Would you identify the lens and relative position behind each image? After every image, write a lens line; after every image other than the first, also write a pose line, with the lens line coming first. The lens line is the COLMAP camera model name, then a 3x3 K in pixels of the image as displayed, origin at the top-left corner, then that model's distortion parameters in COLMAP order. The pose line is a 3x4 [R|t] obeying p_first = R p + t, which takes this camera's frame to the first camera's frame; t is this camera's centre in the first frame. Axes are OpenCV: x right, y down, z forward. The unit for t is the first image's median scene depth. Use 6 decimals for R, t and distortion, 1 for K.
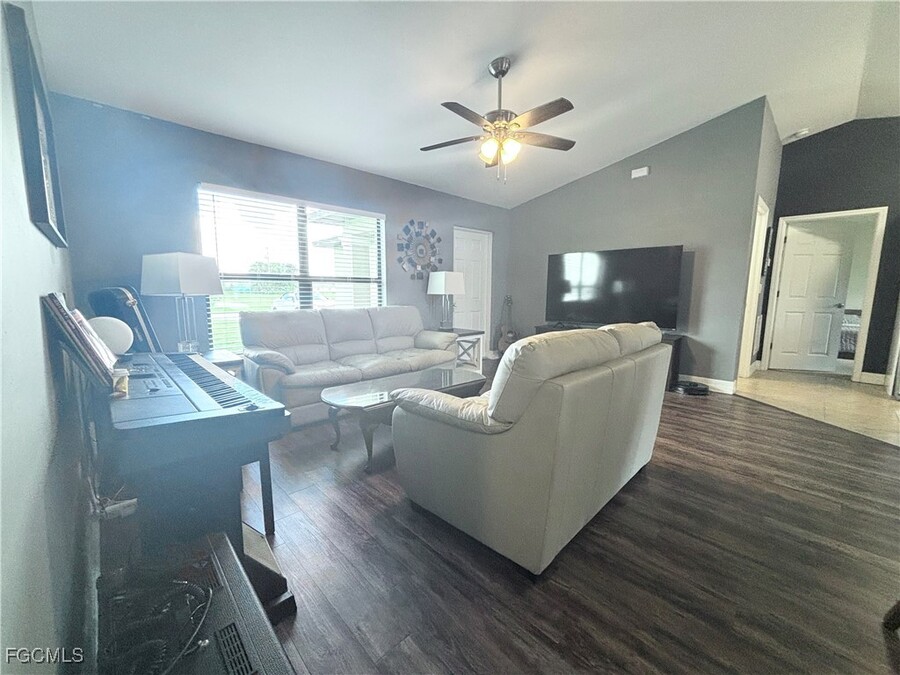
lens RADIAL K [[360.9, 0, 450.7], [0, 360.9, 340.2], [0, 0, 1]] dist [0.007323, -0.000075]
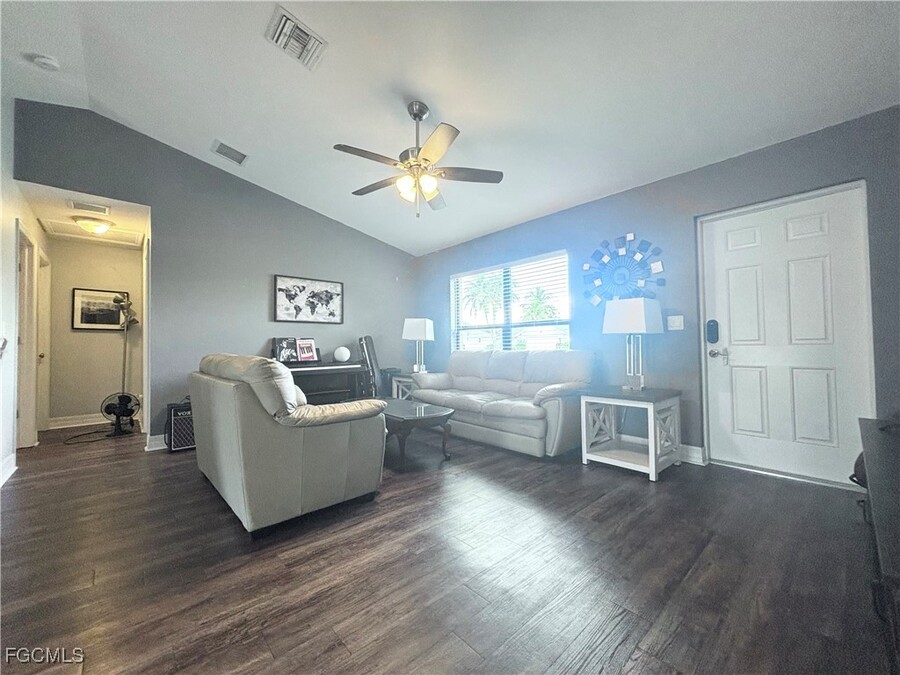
lens RADIAL K [[363.1, 0, 449.0], [0, 363.1, 336.7], [0, 0, 1]] dist [0.001963, -0.000166]
pose [[-0.035154, -0.031328, -0.998891, 0.703719], [-0.121369, 0.992244, -0.026848, -0.067048], [0.991985, 0.120291, -0.038684, 0.742535]]
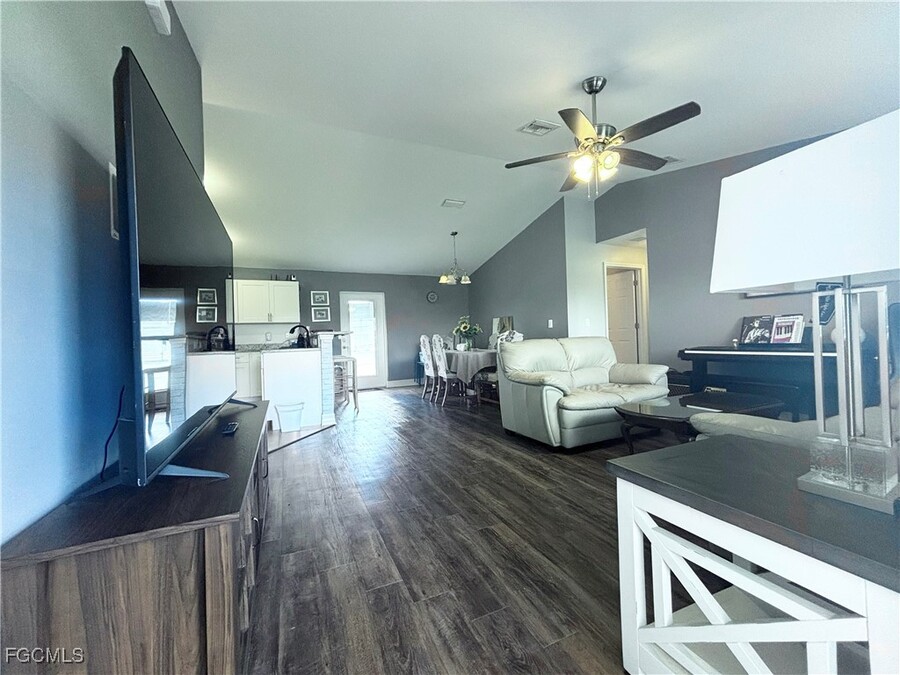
lens RADIAL K [[363.1, 0, 449.0], [0, 363.1, 336.7], [0, 0, 1]] dist [0.001963, -0.000166]
pose [[-0.936628, 0.026839, 0.349297, 0.109122], [0.073182, 0.990053, 0.120162, -0.144805], [-0.342597, 0.138110, -0.929275, 1.316235]]
